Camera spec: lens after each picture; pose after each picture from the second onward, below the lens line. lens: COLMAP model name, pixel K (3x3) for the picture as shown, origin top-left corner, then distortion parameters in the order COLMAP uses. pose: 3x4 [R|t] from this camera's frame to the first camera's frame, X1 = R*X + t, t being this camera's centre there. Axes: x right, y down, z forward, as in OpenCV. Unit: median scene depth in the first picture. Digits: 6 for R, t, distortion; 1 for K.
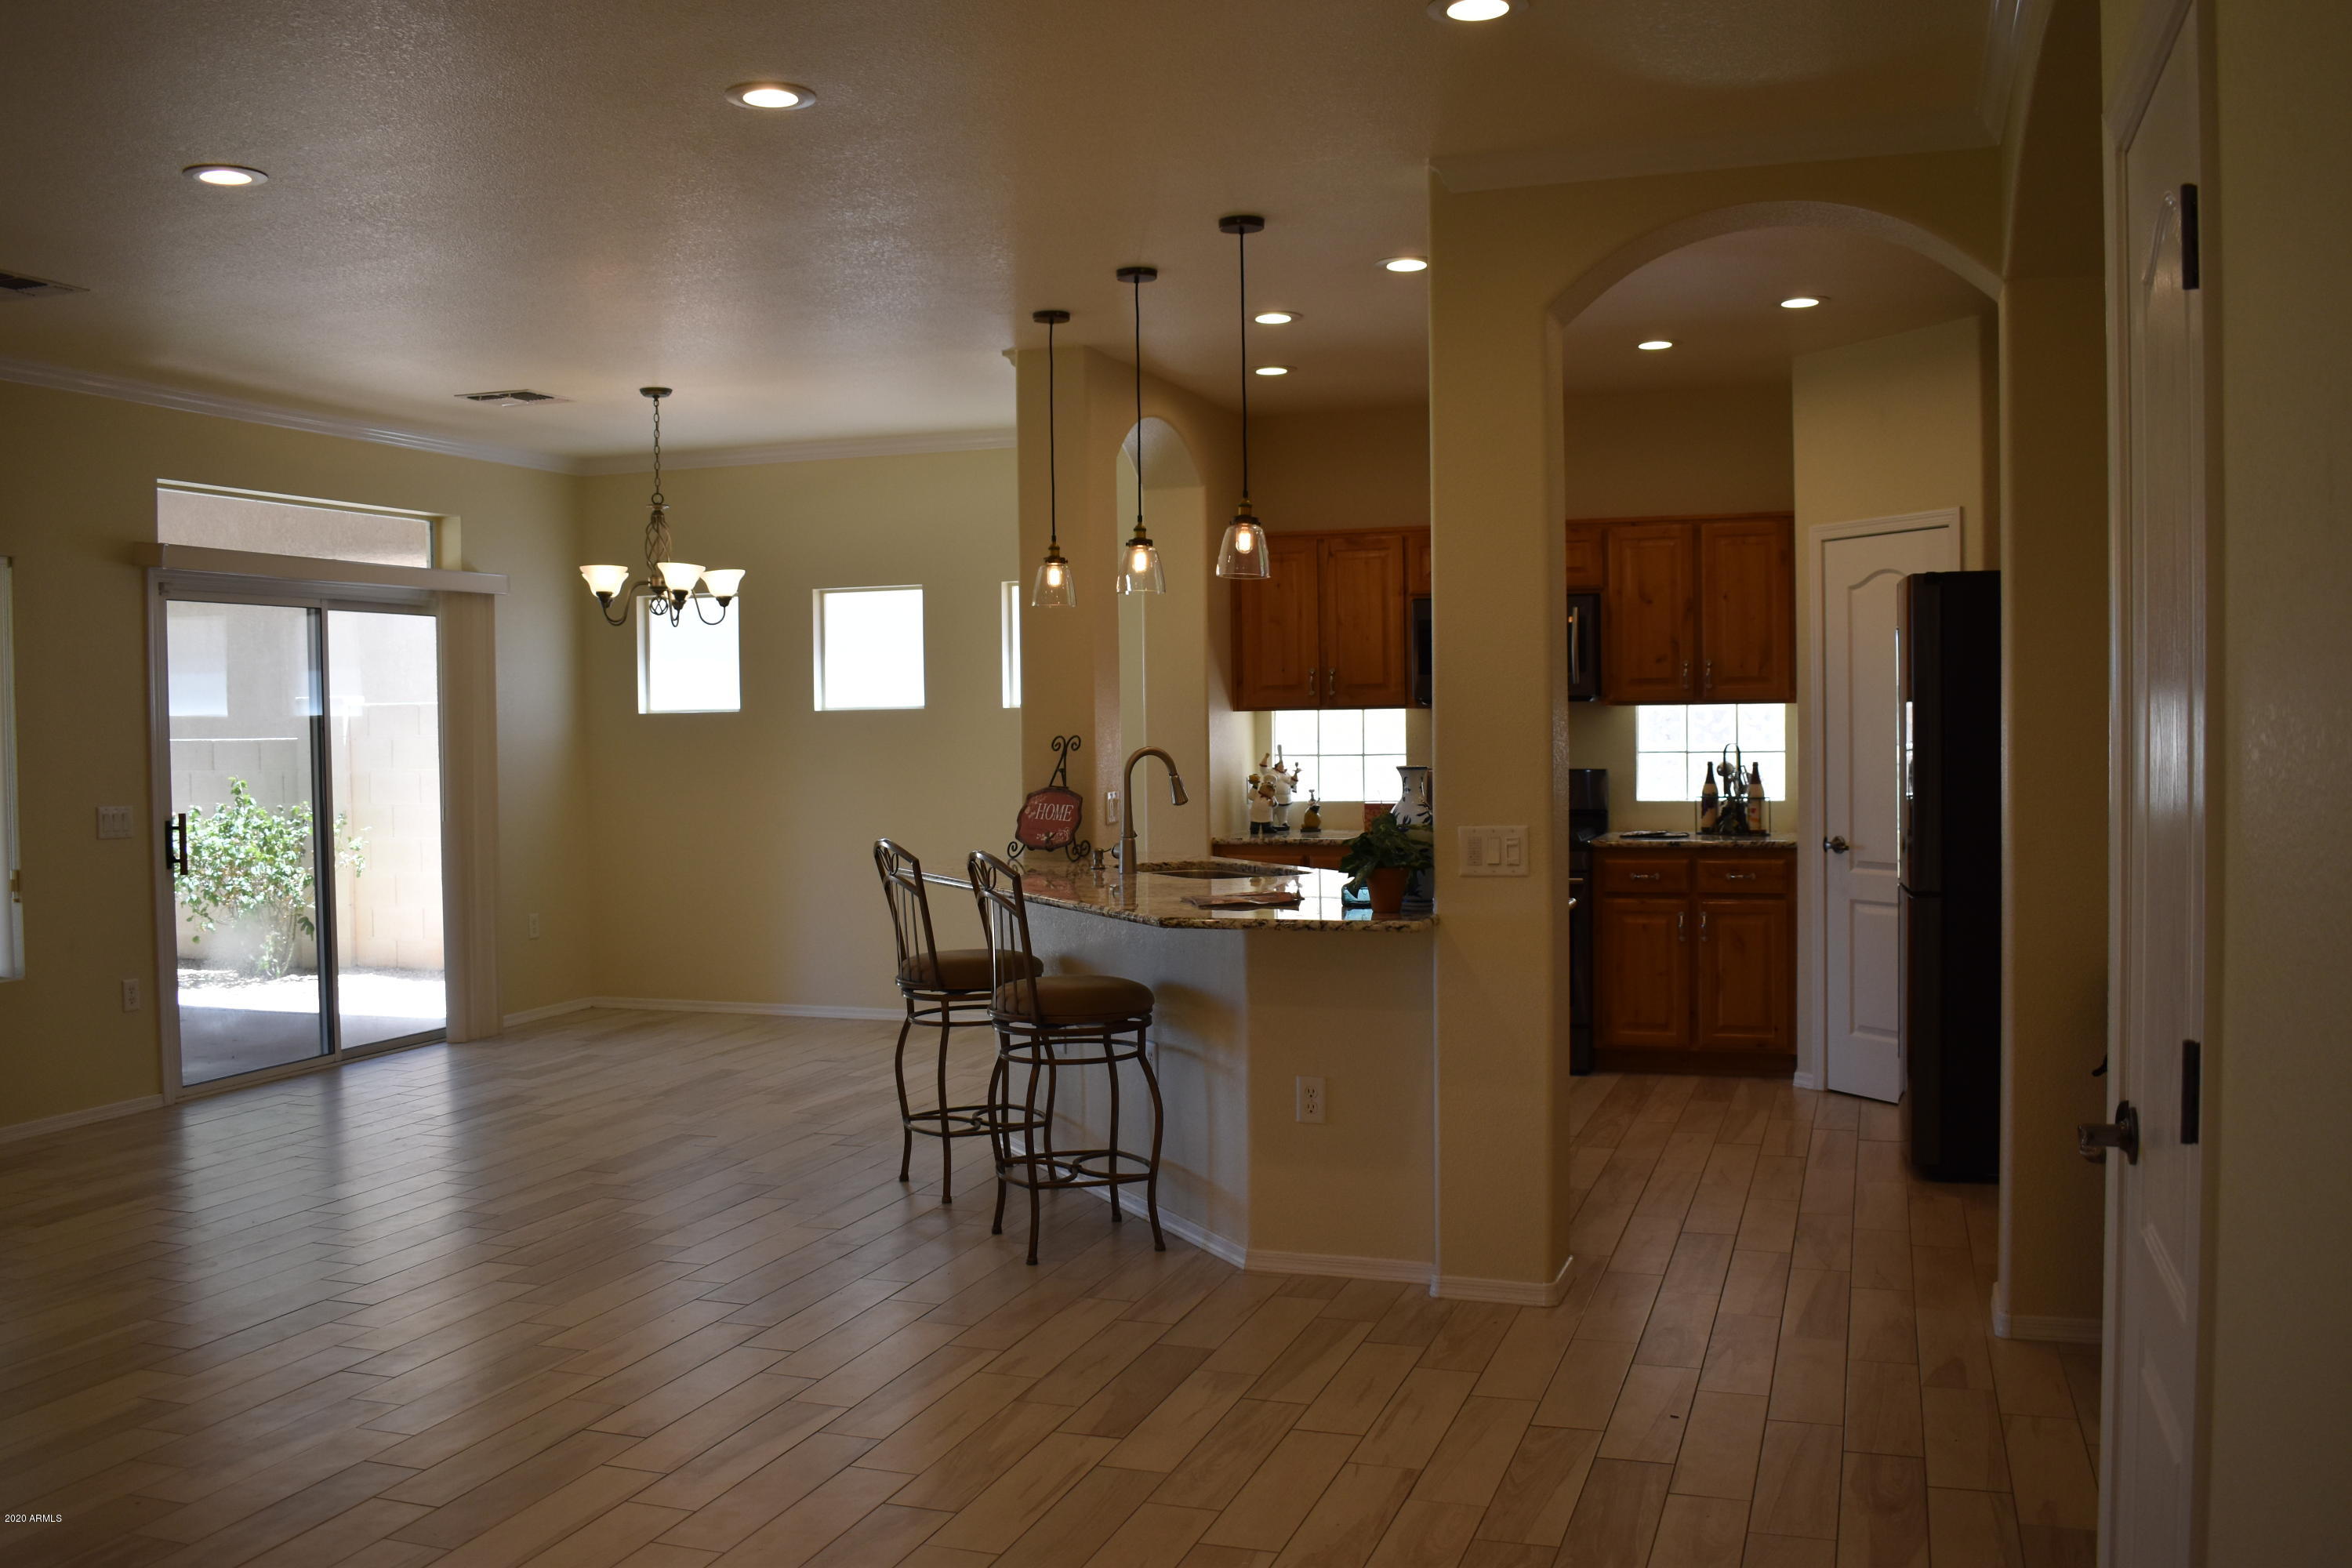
lens RADIAL K [[2049.2, 0, 1192.4], [0, 2049.2, 793.0], [0, 0, 1]] dist [-0.090272, 0.007911]
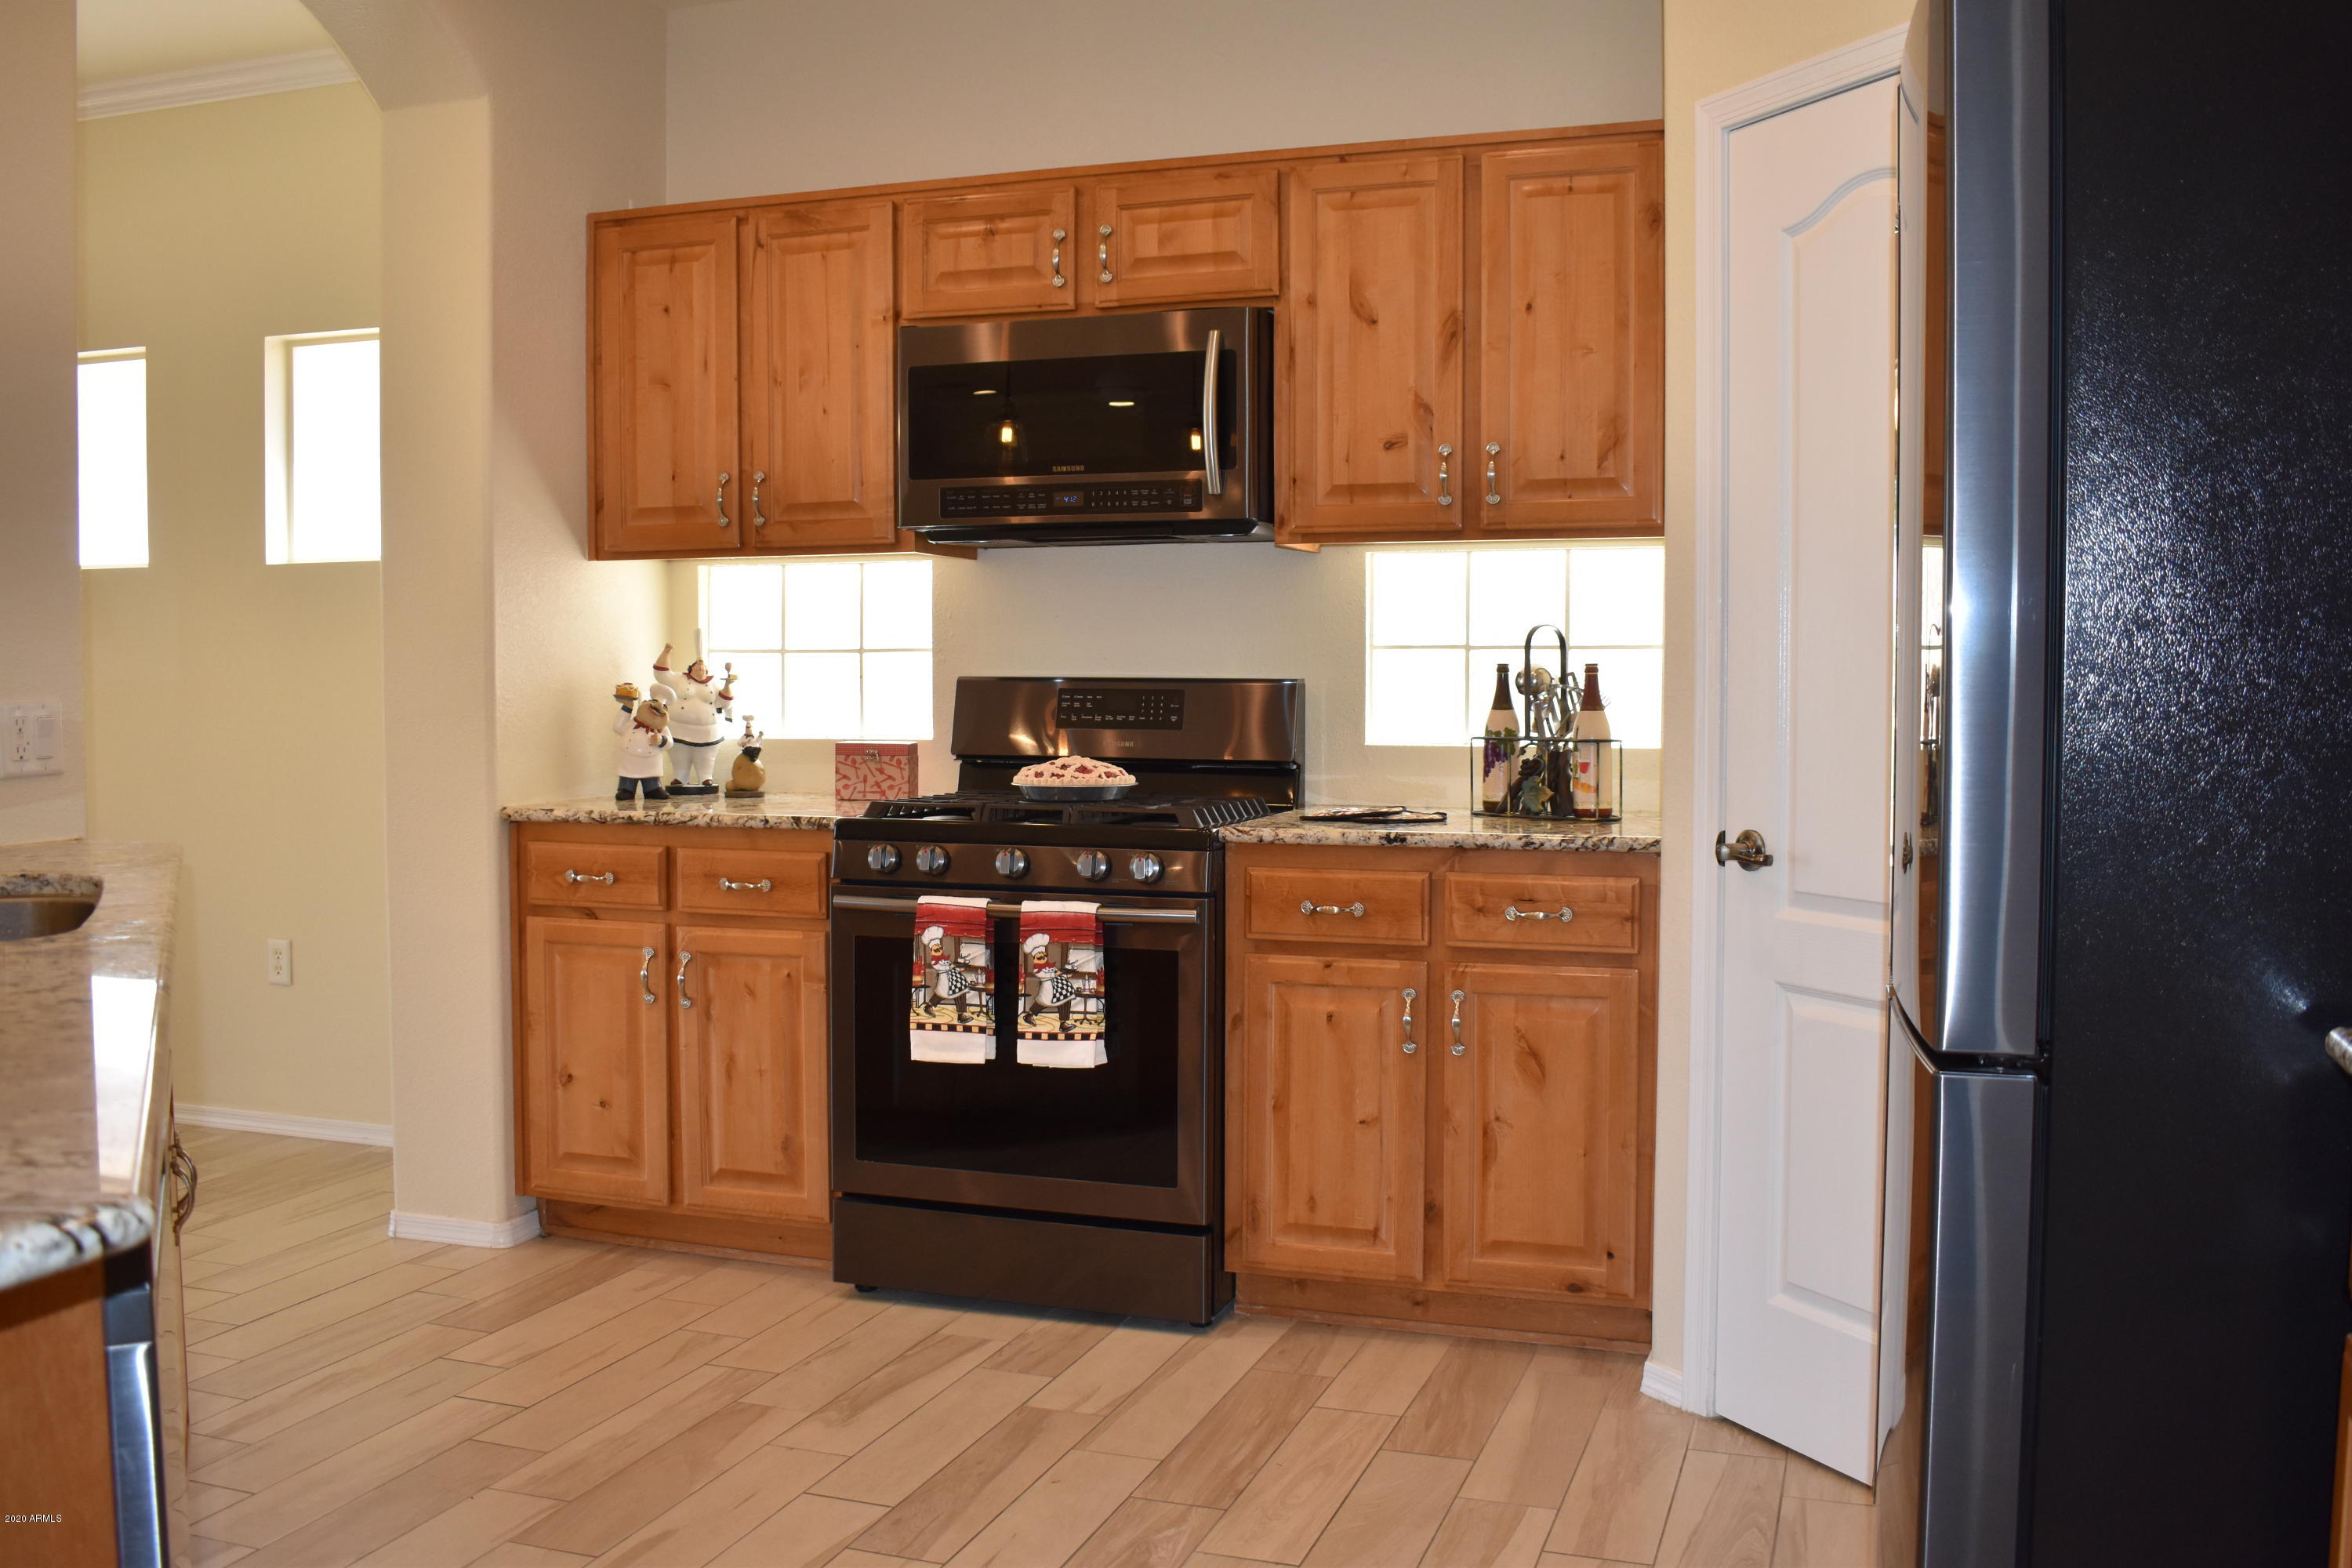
lens RADIAL K [[2049.2, 0, 1190.2], [0, 2049.2, 786.1], [0, 0, 1]] dist [-0.090272, 0.007911]
pose [[0.999883, 0.013910, -0.006368, 0.186298], [-0.013785, 0.999719, 0.019260, 0.005040], [0.006634, -0.019170, 0.999794, 0.525732]]
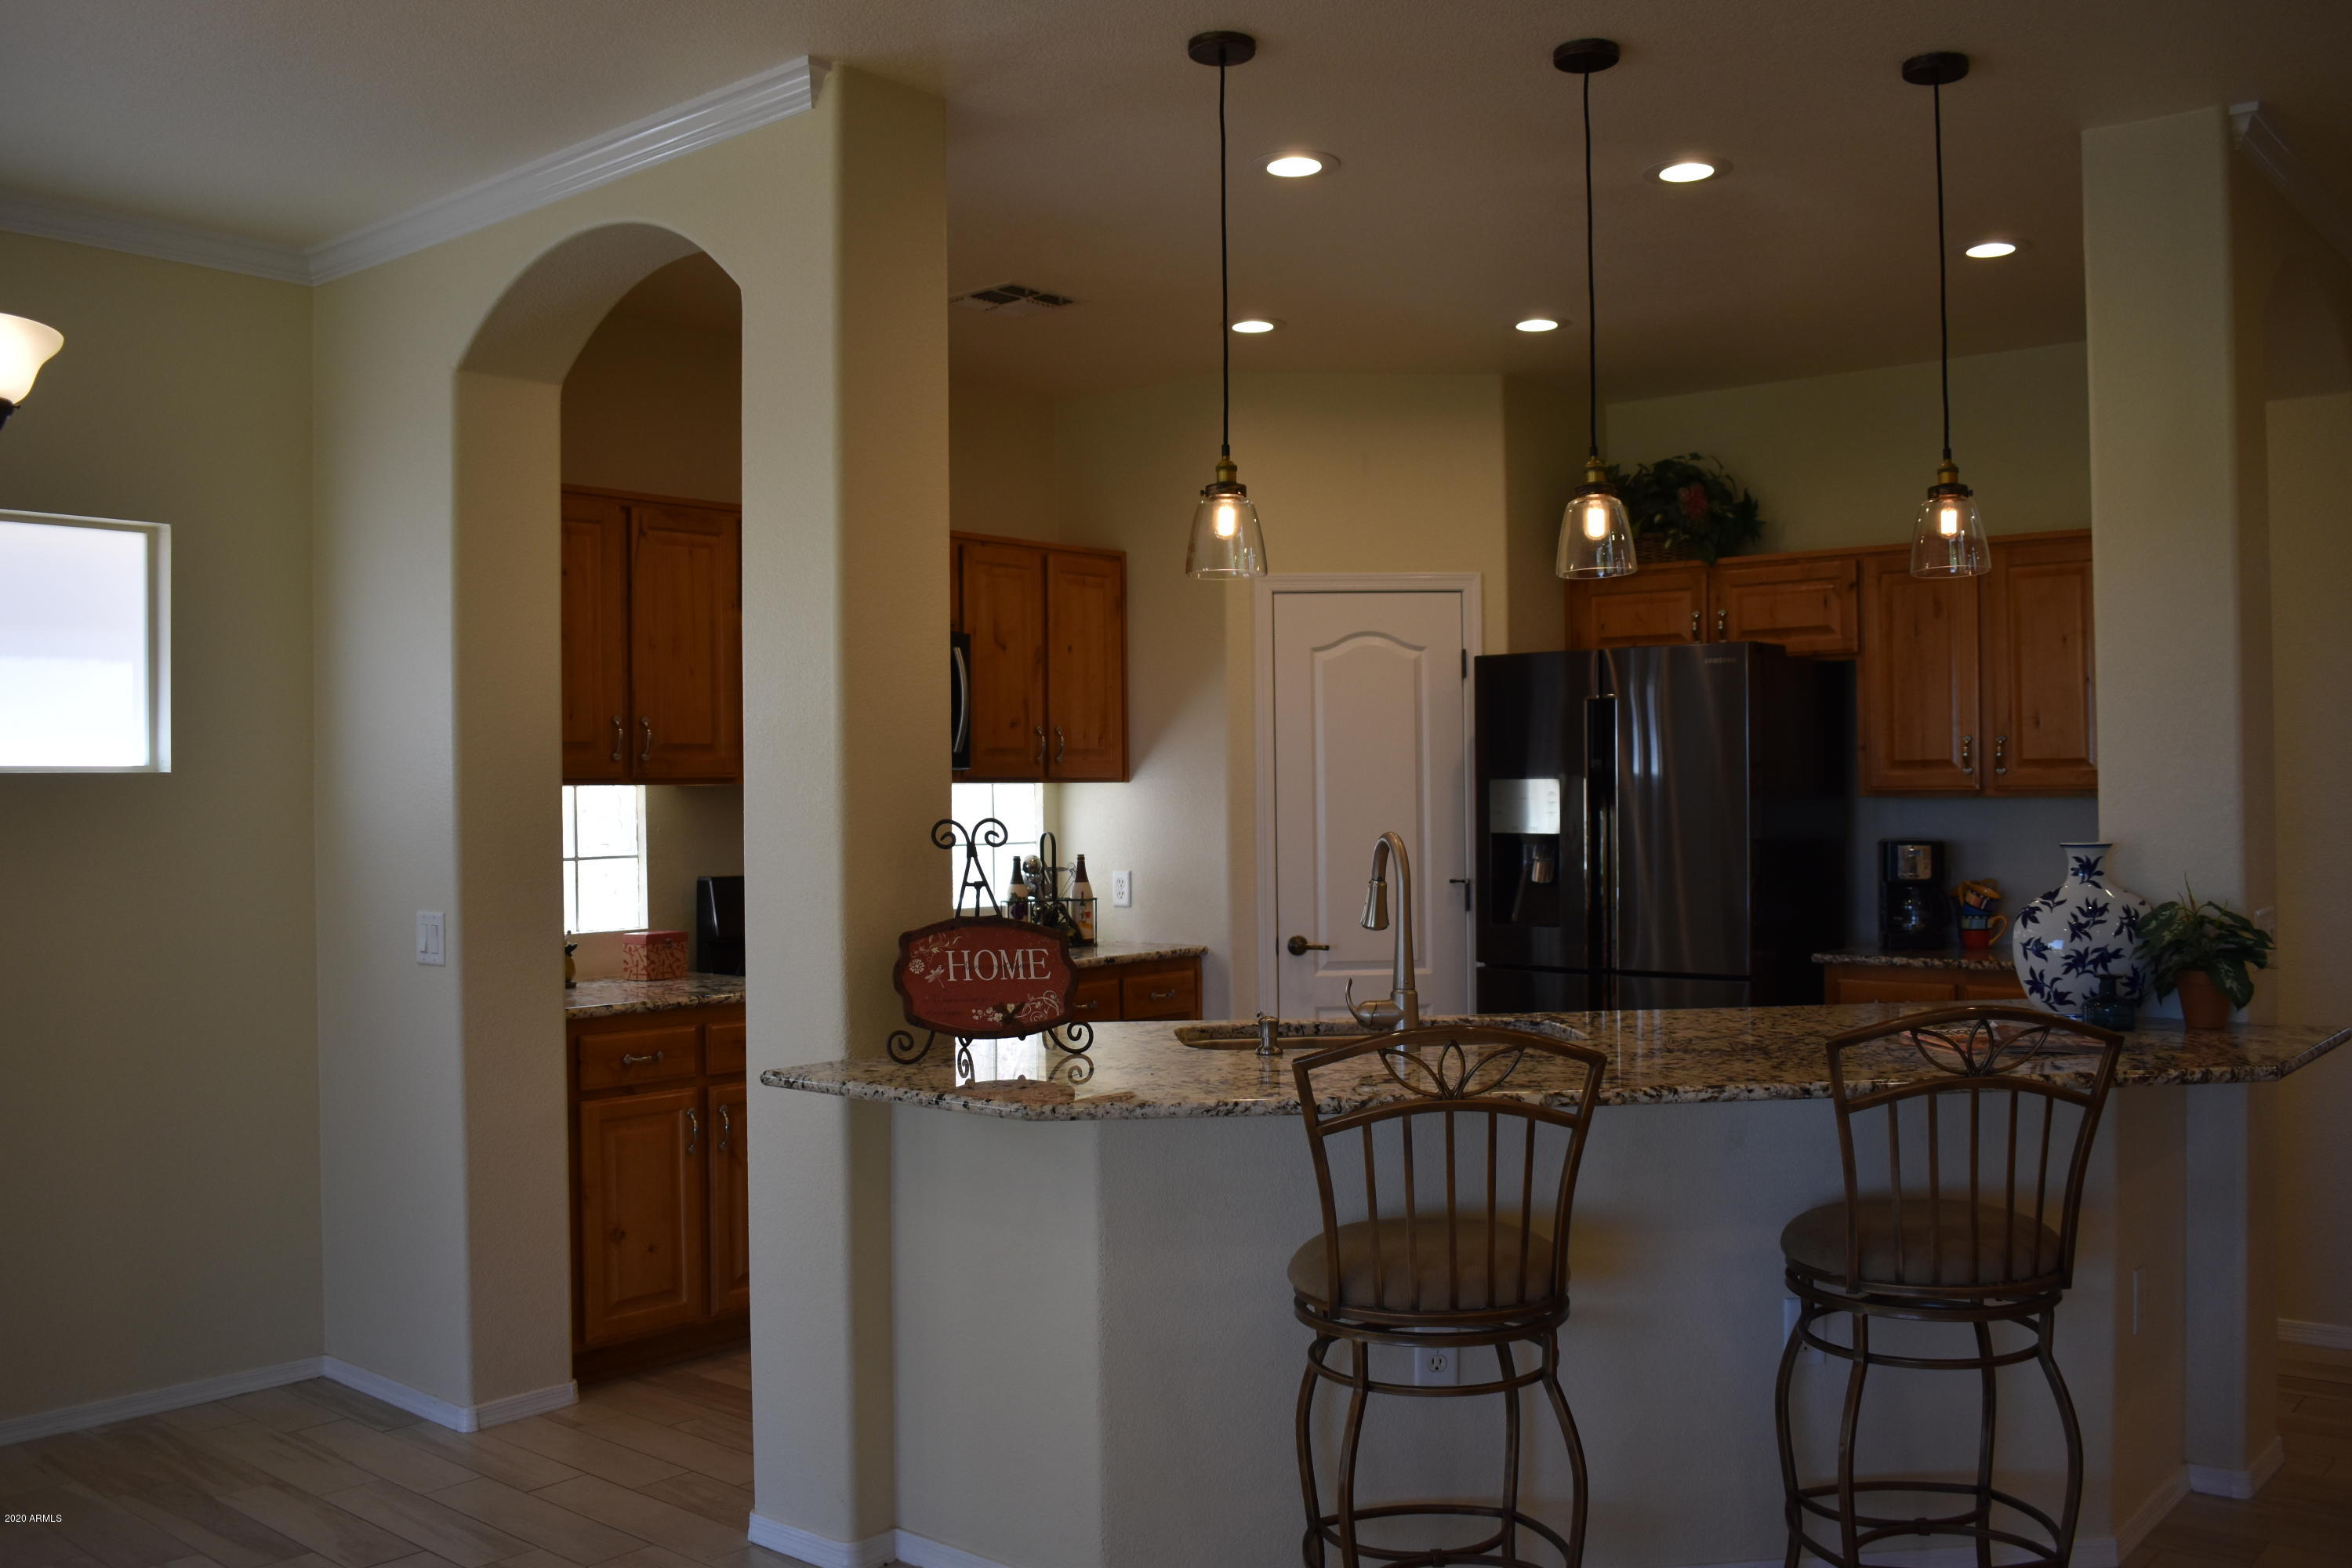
lens RADIAL K [[2049.2, 0, 1180.1], [0, 2049.2, 783.9], [0, 0, 1]] dist [-0.090272, 0.007911]
pose [[0.372638, 0.015133, 0.927853, -0.459282], [0.038955, 0.998731, -0.031934, -0.015767], [-0.927159, 0.048044, 0.371575, 0.654954]]
